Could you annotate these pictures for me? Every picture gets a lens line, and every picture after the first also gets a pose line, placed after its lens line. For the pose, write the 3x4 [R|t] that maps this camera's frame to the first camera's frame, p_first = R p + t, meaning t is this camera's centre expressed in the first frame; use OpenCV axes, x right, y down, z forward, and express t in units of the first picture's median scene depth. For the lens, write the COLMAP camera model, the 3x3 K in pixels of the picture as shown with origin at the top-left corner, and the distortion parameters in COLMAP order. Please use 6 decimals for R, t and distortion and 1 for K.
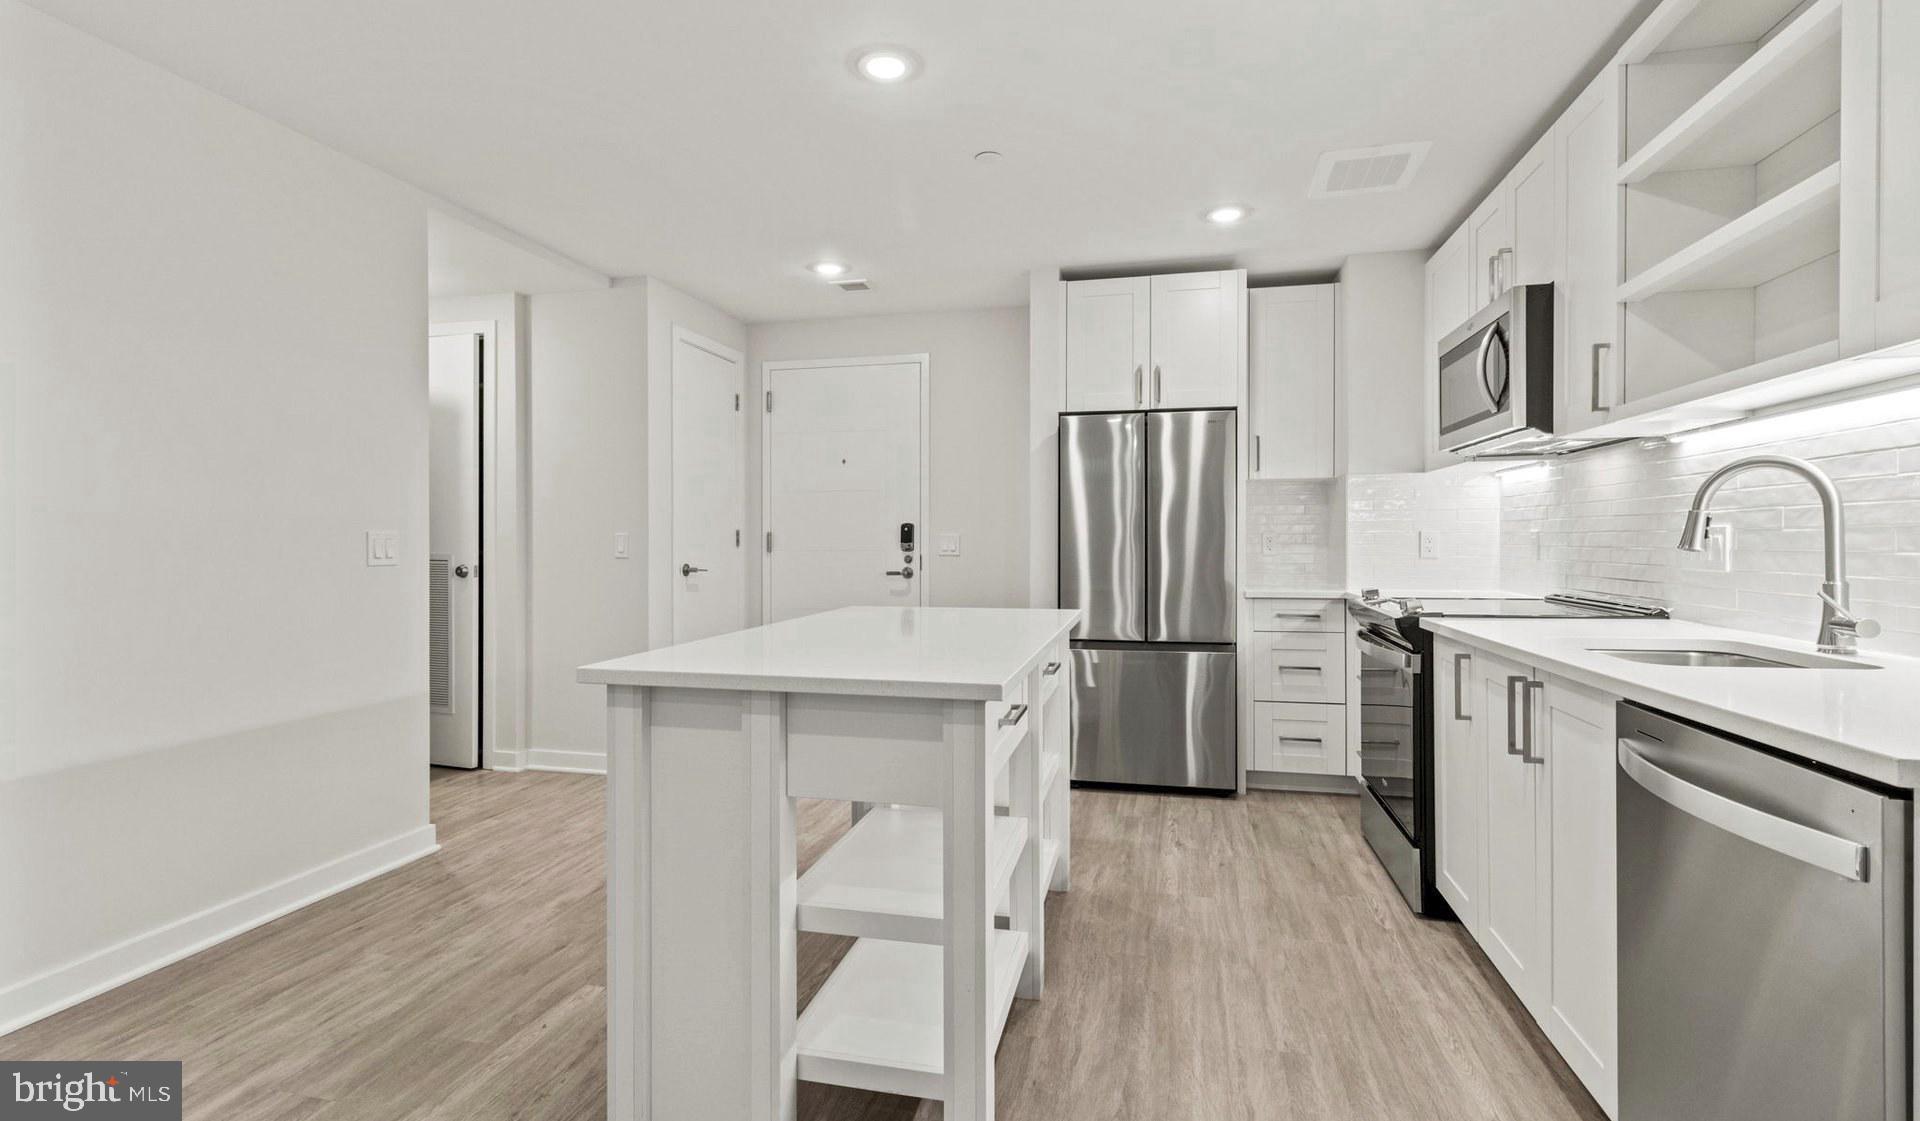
lens RADIAL K [[883.3, 0, 957.9], [0, 883.3, 549.3], [0, 0, 1]] dist [-0.001100, -0.000180]
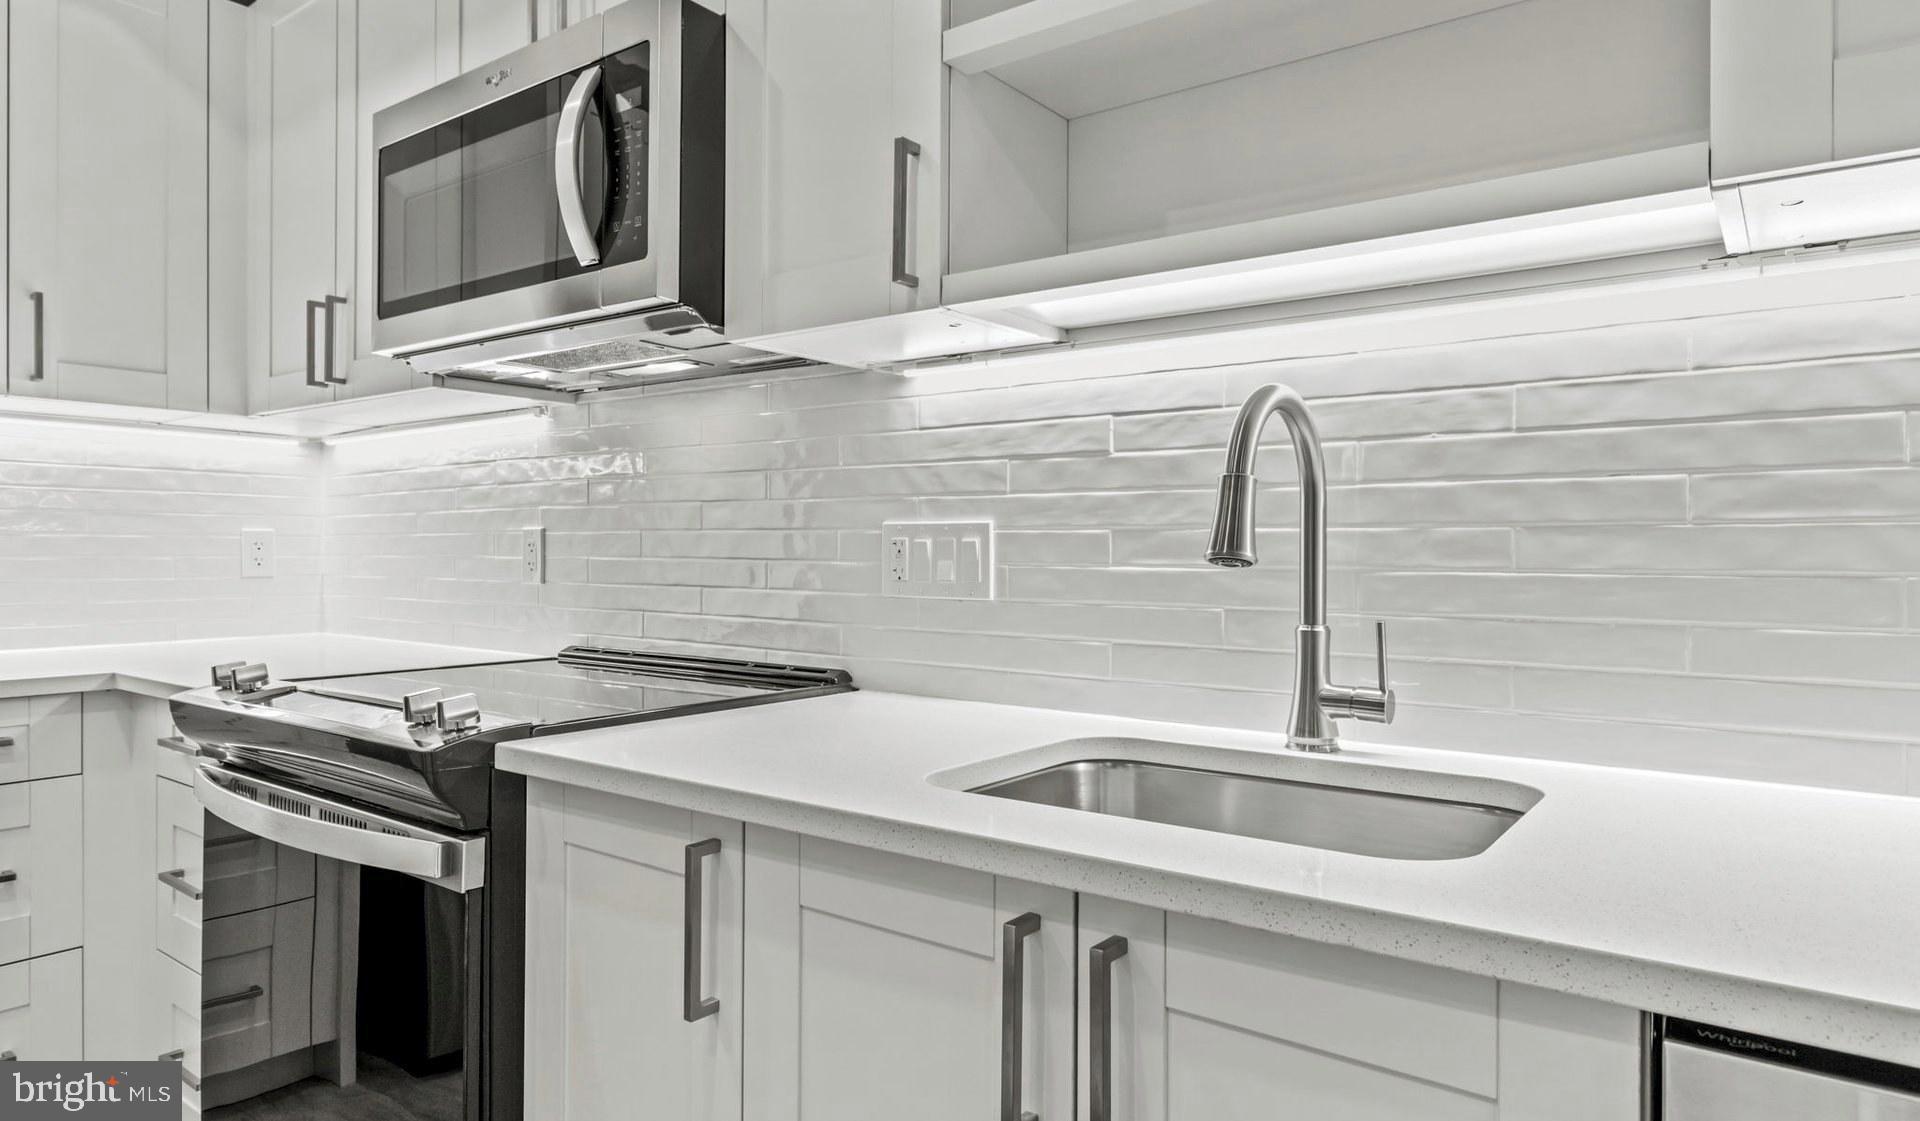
lens RADIAL K [[1126.8, 0, 958.0], [0, 1126.8, 552.5], [0, 0, 1]] dist [-0.000658, -0.000791]
pose [[0.379297, 0.003705, 0.925268, 0.145685], [-0.005308, 0.999984, -0.001828, -0.006759], [-0.925260, -0.004218, 0.379310, 0.640194]]
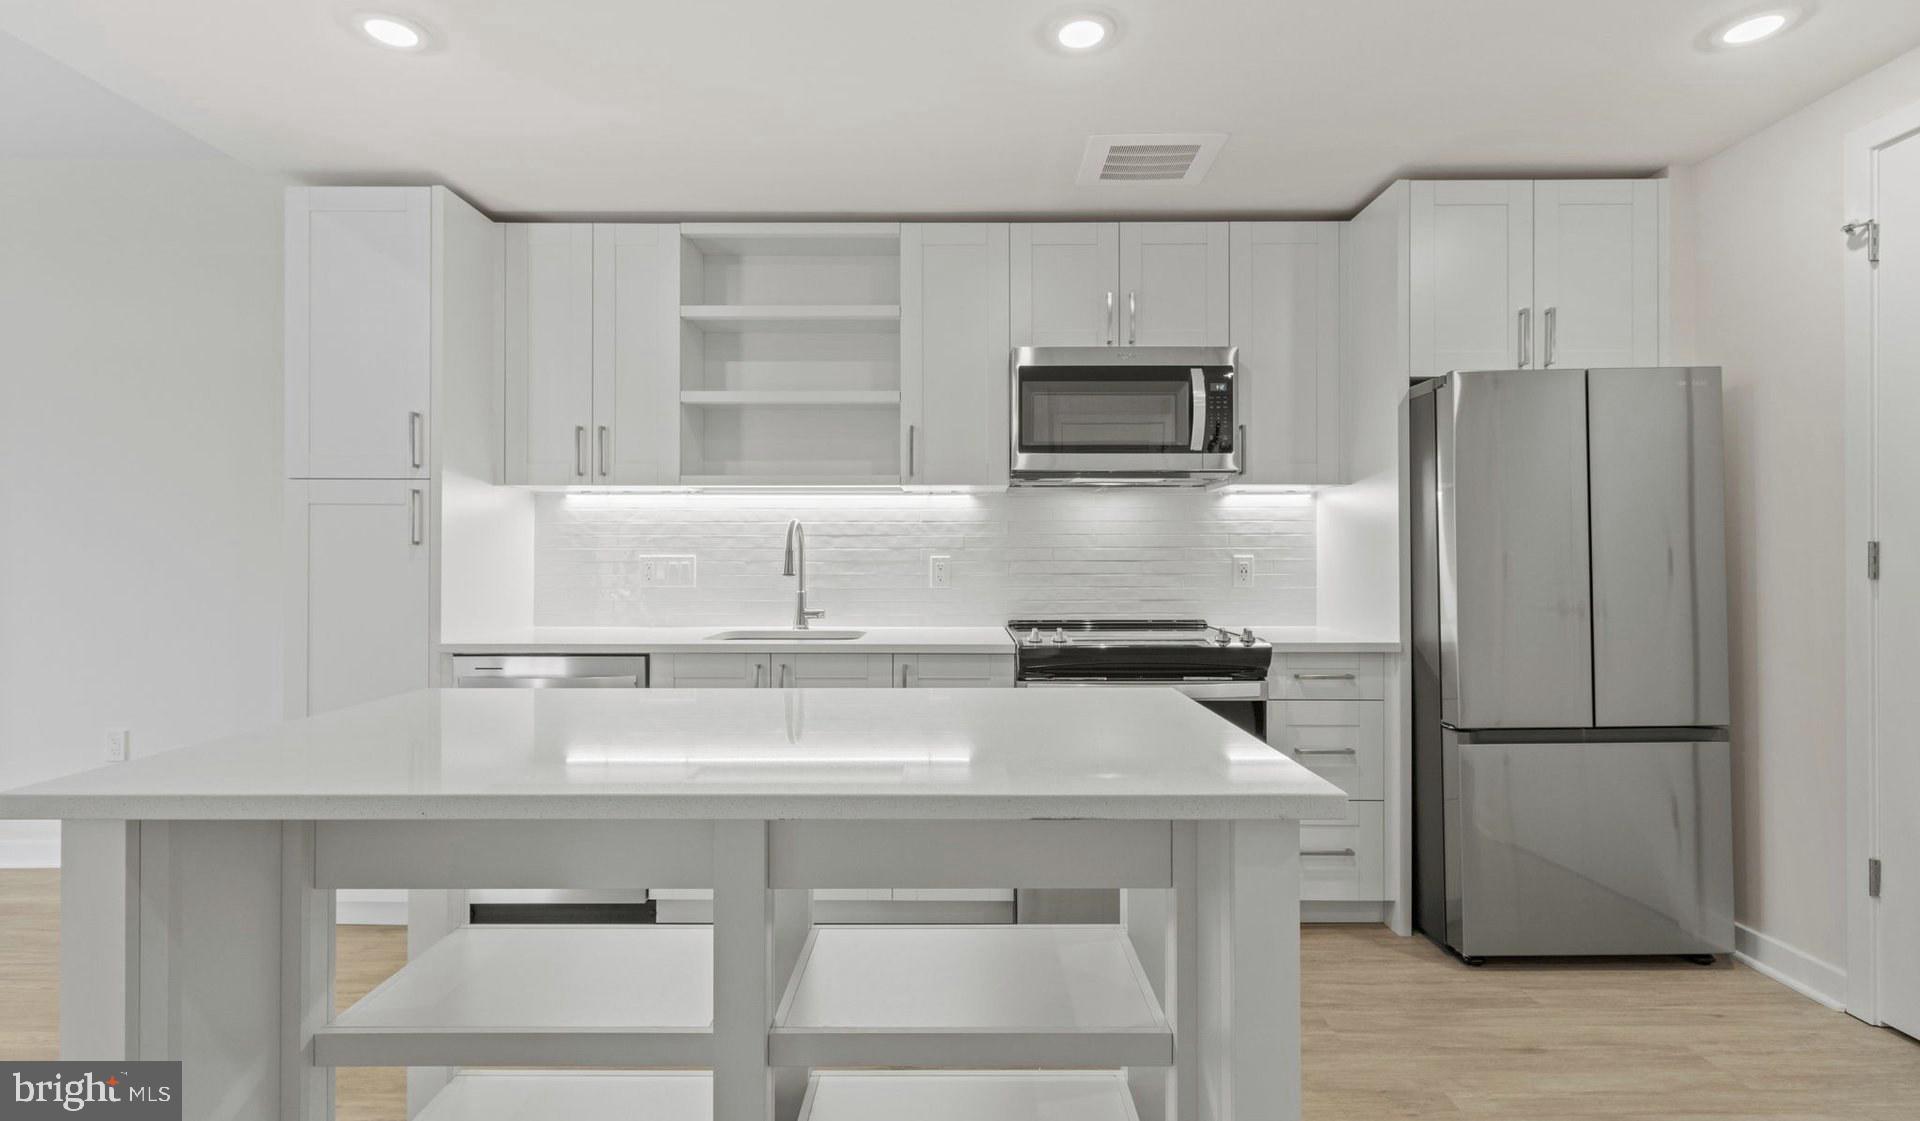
lens RADIAL K [[922.8, 0, 958.0], [0, 922.8, 553.8], [0, 0, 1]] dist [0.003556, 0.000484]
pose [[-0.253219, 0.014115, 0.967306, -0.453631], [0.005816, 0.999898, -0.013068, -0.015736], [-0.967392, 0.002317, -0.253275, 1.668648]]
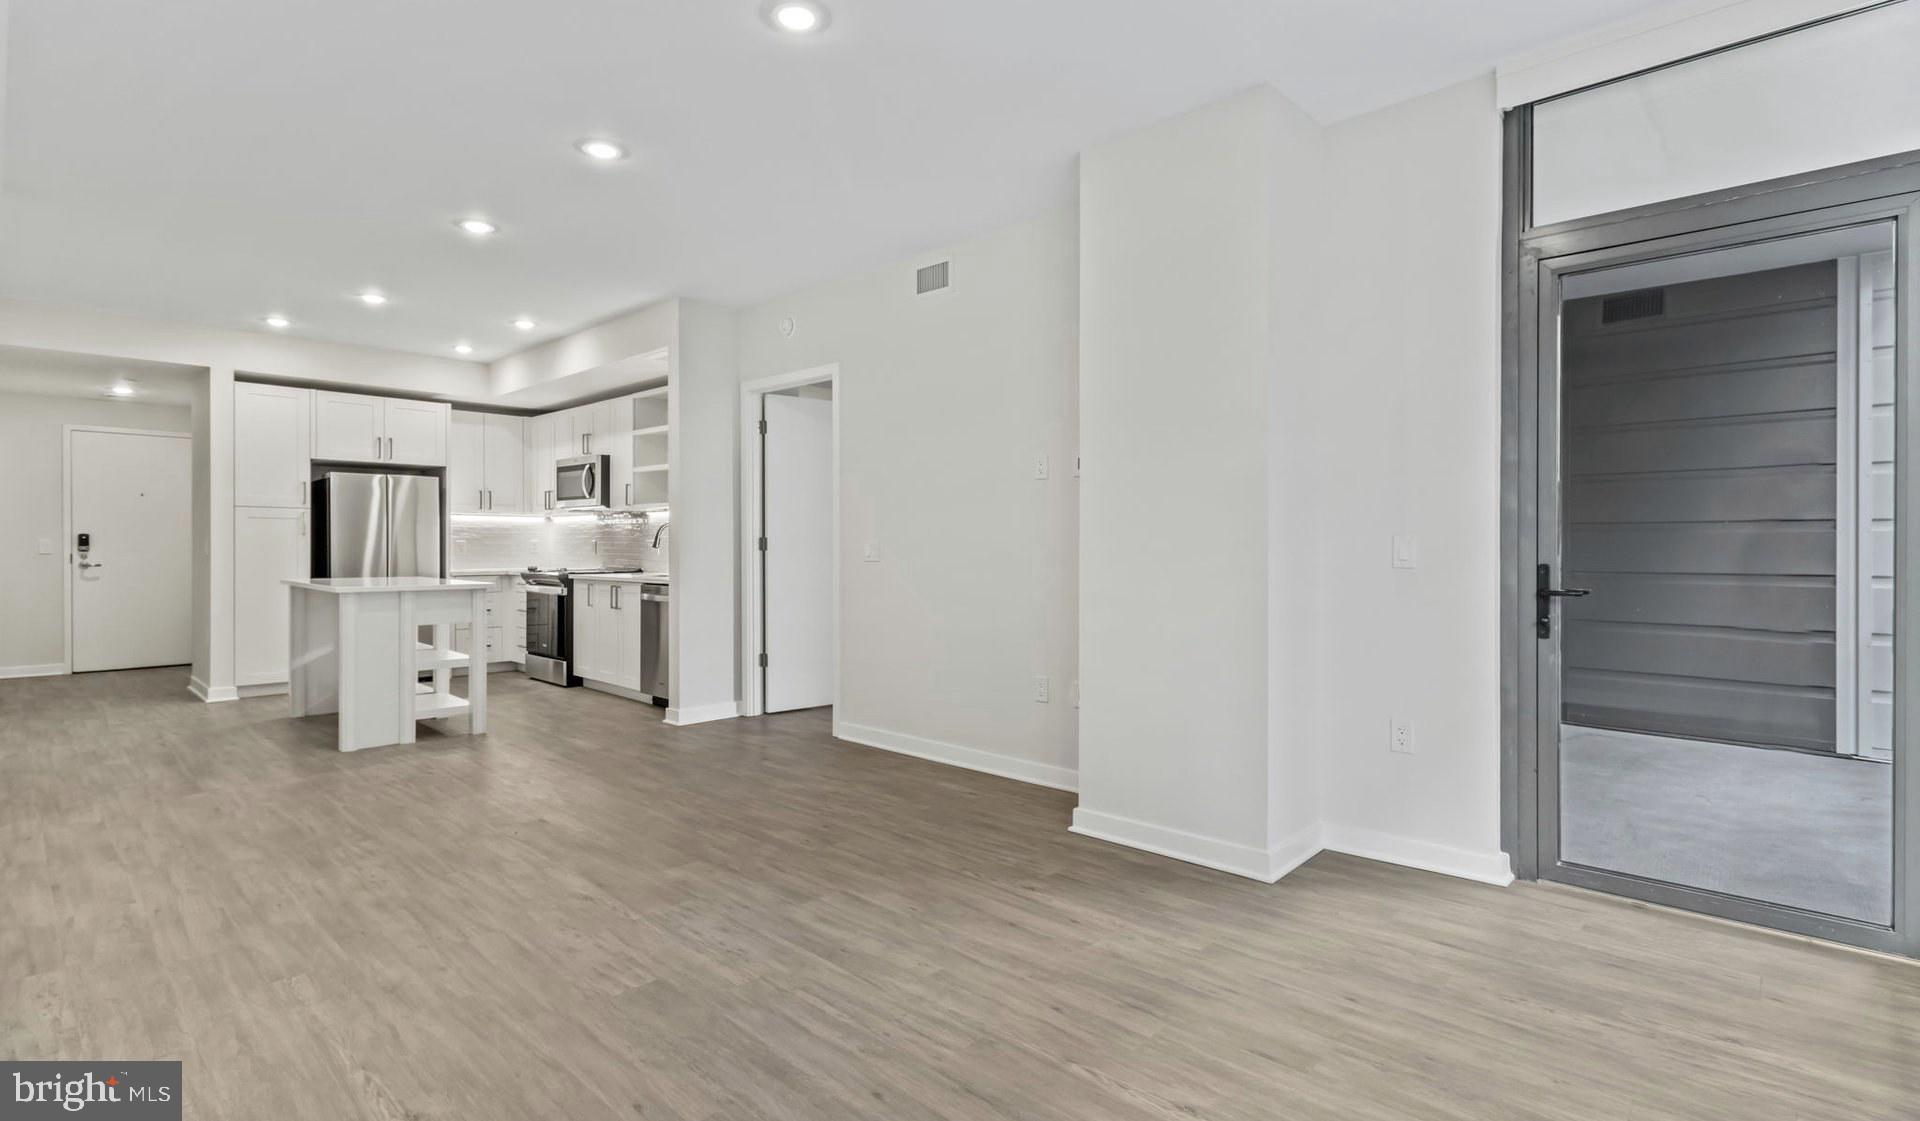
lens RADIAL K [[898.4, 0, 960.0], [0, 898.4, 560.5], [0, 0, 1]] dist [0.000763, 0.000102]
pose [[0.476493, -0.011461, 0.879104, -1.352049], [-0.000780, 0.999909, 0.013459, -0.000812], [-0.879178, -0.007099, 0.476441, -1.391880]]
